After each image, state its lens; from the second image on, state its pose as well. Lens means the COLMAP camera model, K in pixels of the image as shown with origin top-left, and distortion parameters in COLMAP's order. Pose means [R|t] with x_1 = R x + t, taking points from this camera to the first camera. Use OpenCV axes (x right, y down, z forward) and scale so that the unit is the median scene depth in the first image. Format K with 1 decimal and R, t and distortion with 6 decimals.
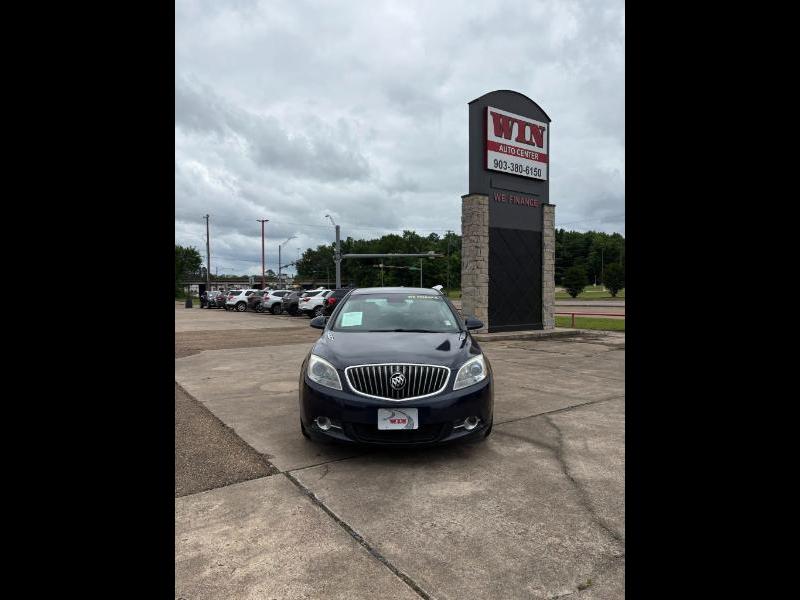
lens RADIAL K [[459.8, 0, 398.9], [0, 459.8, 301.2], [0, 0, 1]] dist [0.037328, -0.002950]
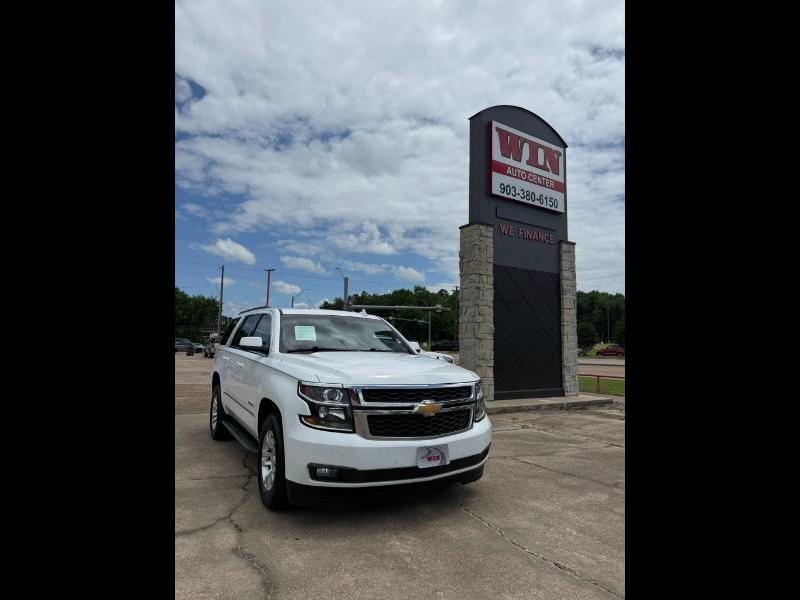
lens RADIAL K [[427.5, 0, 391.0], [0, 427.5, 300.4], [0, 0, 1]] dist [0.026780, -0.008349]
pose [[0.998580, 0.021140, -0.048905, 0.051948], [-0.026919, 0.992323, -0.120710, -0.004916], [0.045977, 0.121855, 0.991482, 0.251342]]
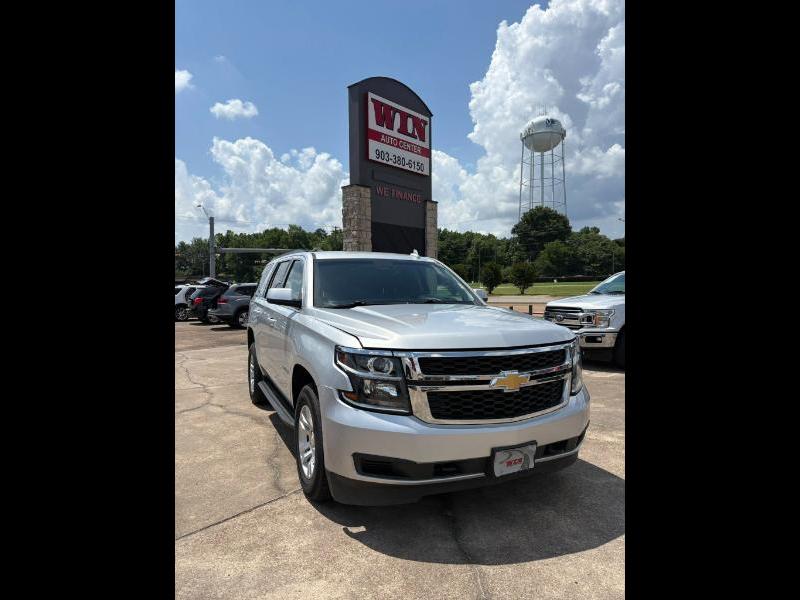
lens RADIAL K [[459.8, 0, 396.1], [0, 459.8, 297.9], [0, 0, 1]] dist [0.037328, -0.002950]
pose [[0.972341, -0.007144, 0.233458, 0.024120], [0.007045, 0.999974, 0.001261, -0.006416], [-0.233461, 0.000419, 0.972366, 0.075325]]
